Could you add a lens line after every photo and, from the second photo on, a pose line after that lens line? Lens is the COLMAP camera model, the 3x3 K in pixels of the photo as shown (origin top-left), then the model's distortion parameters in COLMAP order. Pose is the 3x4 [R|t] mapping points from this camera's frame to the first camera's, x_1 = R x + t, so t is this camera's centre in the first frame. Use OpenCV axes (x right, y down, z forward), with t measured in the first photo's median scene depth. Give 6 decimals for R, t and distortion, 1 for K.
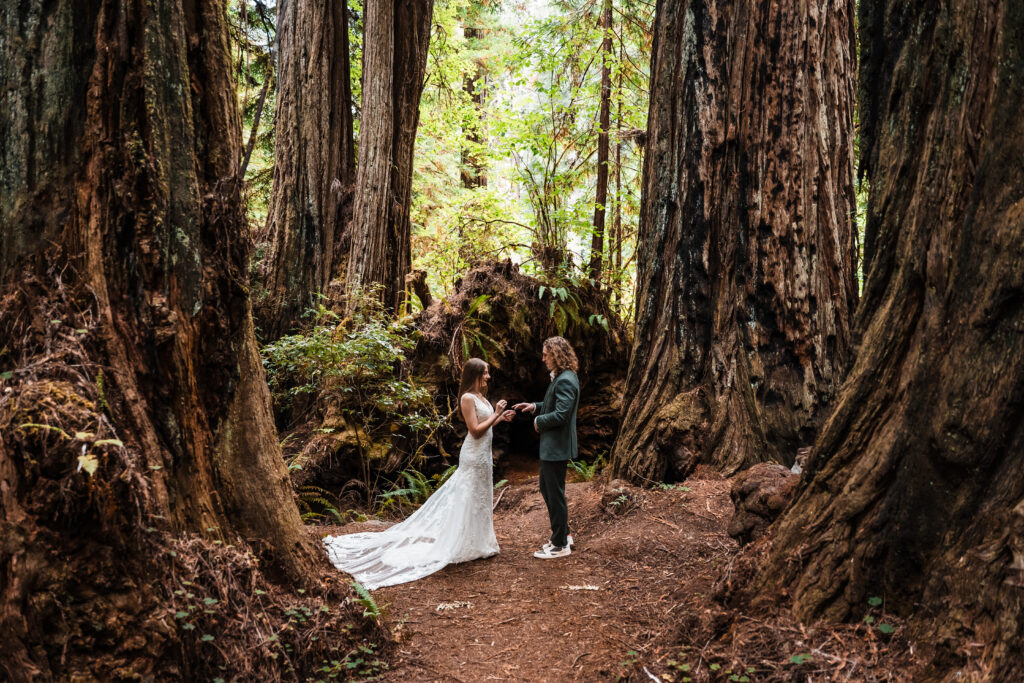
lens RADIAL K [[756.7, 0, 512.0], [0, 756.7, 341.5], [0, 0, 1]] dist [-0.008344, -0.008105]
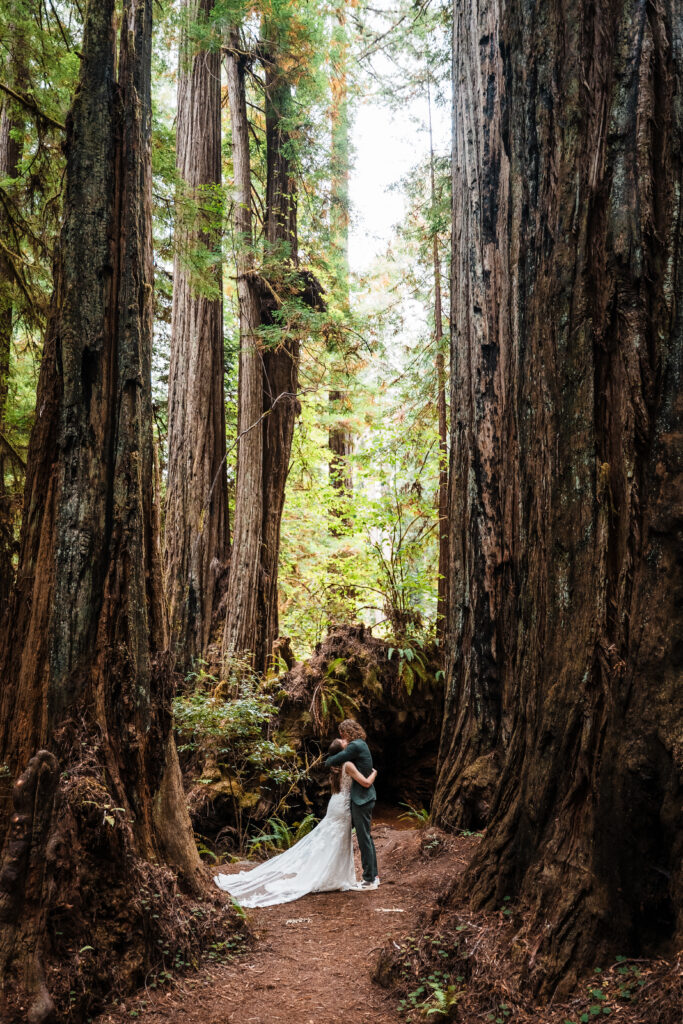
lens RADIAL K [[790.0, 0, 318.5], [0, 790.0, 513.3], [0, 0, 1]] dist [0.000164, 0.001085]
pose [[0.995630, -0.032161, -0.087670, 0.080116], [0.014479, 0.980635, -0.195308, -0.078476], [0.092254, 0.193185, 0.976816, -0.415746]]
